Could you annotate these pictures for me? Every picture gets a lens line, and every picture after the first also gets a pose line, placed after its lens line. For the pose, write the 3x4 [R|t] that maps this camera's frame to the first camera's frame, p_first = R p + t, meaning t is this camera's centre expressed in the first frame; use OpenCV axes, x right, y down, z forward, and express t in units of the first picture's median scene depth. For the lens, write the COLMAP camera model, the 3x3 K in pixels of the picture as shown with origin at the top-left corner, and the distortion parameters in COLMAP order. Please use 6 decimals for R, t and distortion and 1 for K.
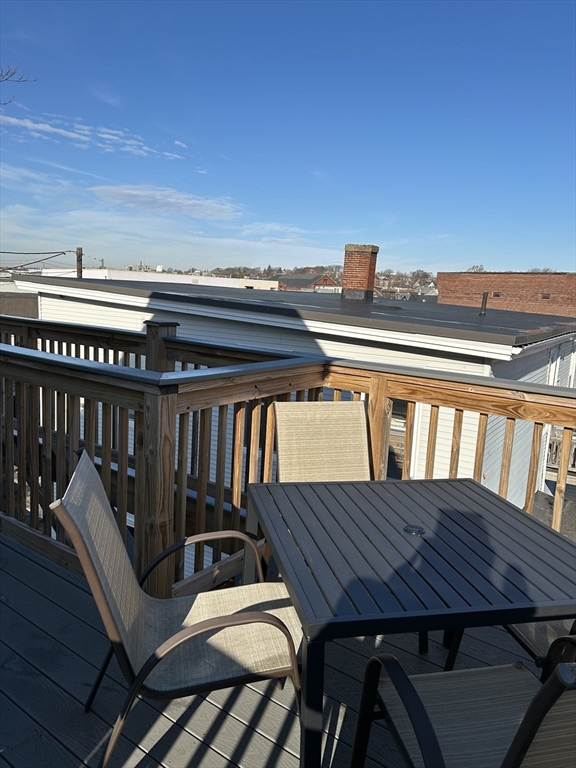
lens RADIAL K [[575.3, 0, 292.6], [0, 575.3, 376.5], [0, 0, 1]] dist [0.053577, -0.072468]
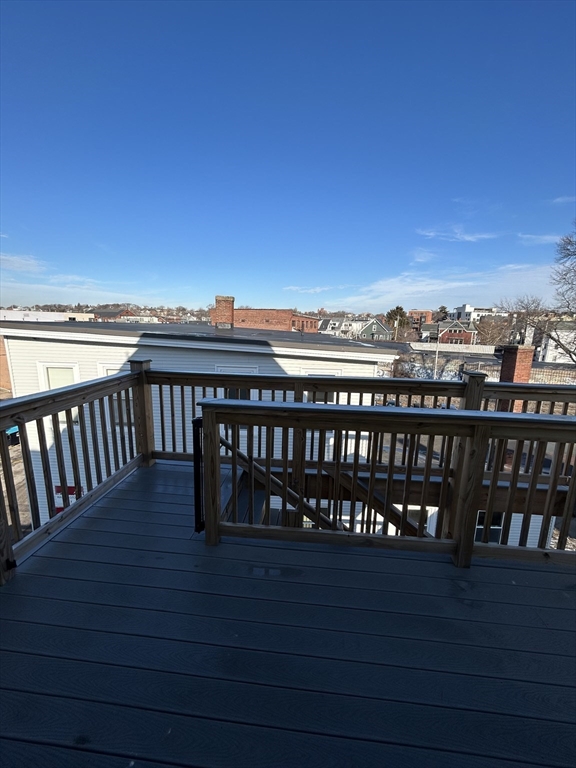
lens RADIAL K [[308.7, 0, 288.7], [0, 308.7, 383.6], [0, 0, 1]] dist [-0.001856, 0.000597]
pose [[0.855934, -0.127515, 0.501115, -0.309445], [0.095404, 0.991423, 0.089325, -0.055407], [-0.508207, -0.028648, 0.860758, 0.175203]]
